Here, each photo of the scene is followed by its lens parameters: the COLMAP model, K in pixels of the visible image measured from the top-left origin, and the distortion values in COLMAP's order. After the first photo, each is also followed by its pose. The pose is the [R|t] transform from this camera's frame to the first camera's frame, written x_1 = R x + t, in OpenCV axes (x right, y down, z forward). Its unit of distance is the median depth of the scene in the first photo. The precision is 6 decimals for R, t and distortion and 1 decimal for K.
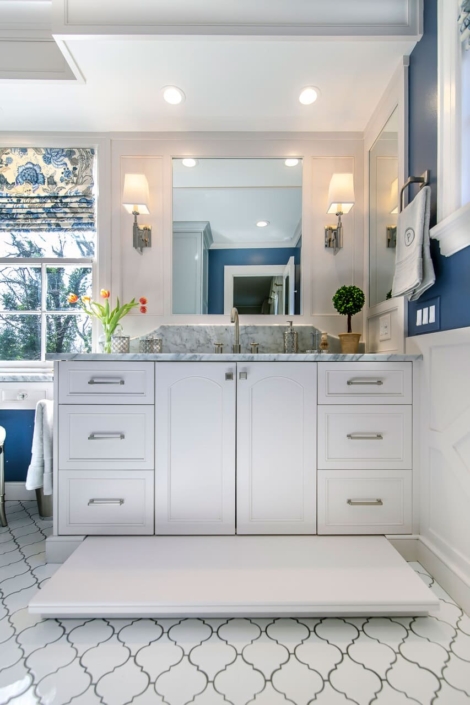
lens RADIAL K [[330.4, 0, 265.8], [0, 330.4, 368.8], [0, 0, 1]] dist [0.000162, 0.001245]
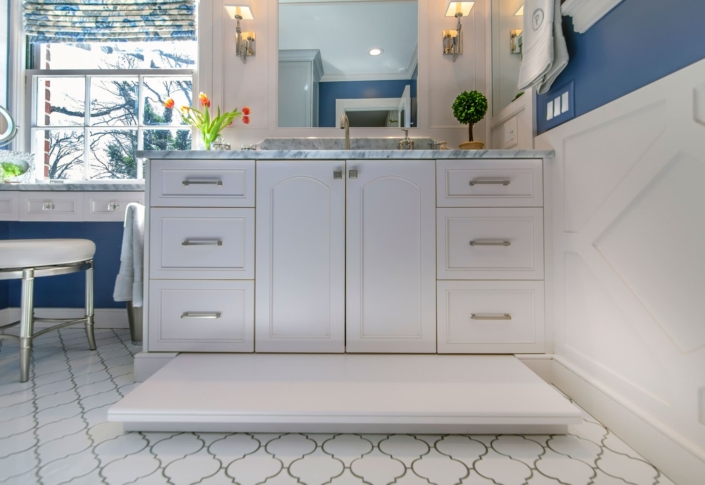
lens RADIAL K [[347.4, 0, 373.7], [0, 347.4, 217.8], [0, 0, 1]] dist [0.001714, 0.000685]
pose [[0.999770, -0.004101, -0.021038, 0.007034], [0.003668, 0.999781, -0.020580, 0.157194], [0.021118, 0.020498, 0.999567, 0.058114]]
